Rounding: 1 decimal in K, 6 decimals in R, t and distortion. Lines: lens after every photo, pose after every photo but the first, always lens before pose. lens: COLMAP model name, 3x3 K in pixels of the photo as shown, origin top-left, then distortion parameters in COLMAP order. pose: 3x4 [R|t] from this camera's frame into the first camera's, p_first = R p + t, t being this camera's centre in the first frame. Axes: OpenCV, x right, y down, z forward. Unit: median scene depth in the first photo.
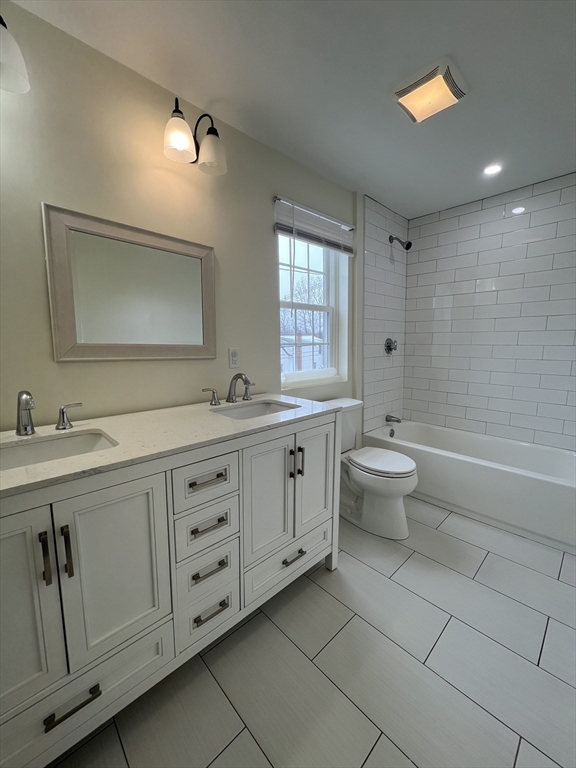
lens RADIAL K [[306.4, 0, 288.0], [0, 306.4, 384.0], [0, 0, 1]] dist [-0.001629, 0.000423]
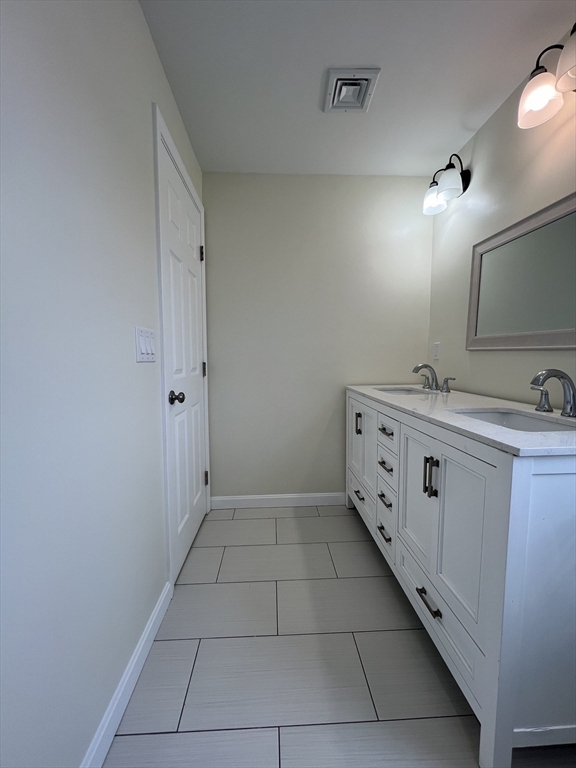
lens RADIAL K [[306.4, 0, 288.0], [0, 306.4, 384.0], [0, 0, 1]] dist [-0.001629, 0.000423]
pose [[-0.654009, 0.067964, -0.753428, 0.838070], [-0.098856, 0.979737, 0.174191, -0.076386], [0.750000, 0.188403, -0.634038, 1.178927]]
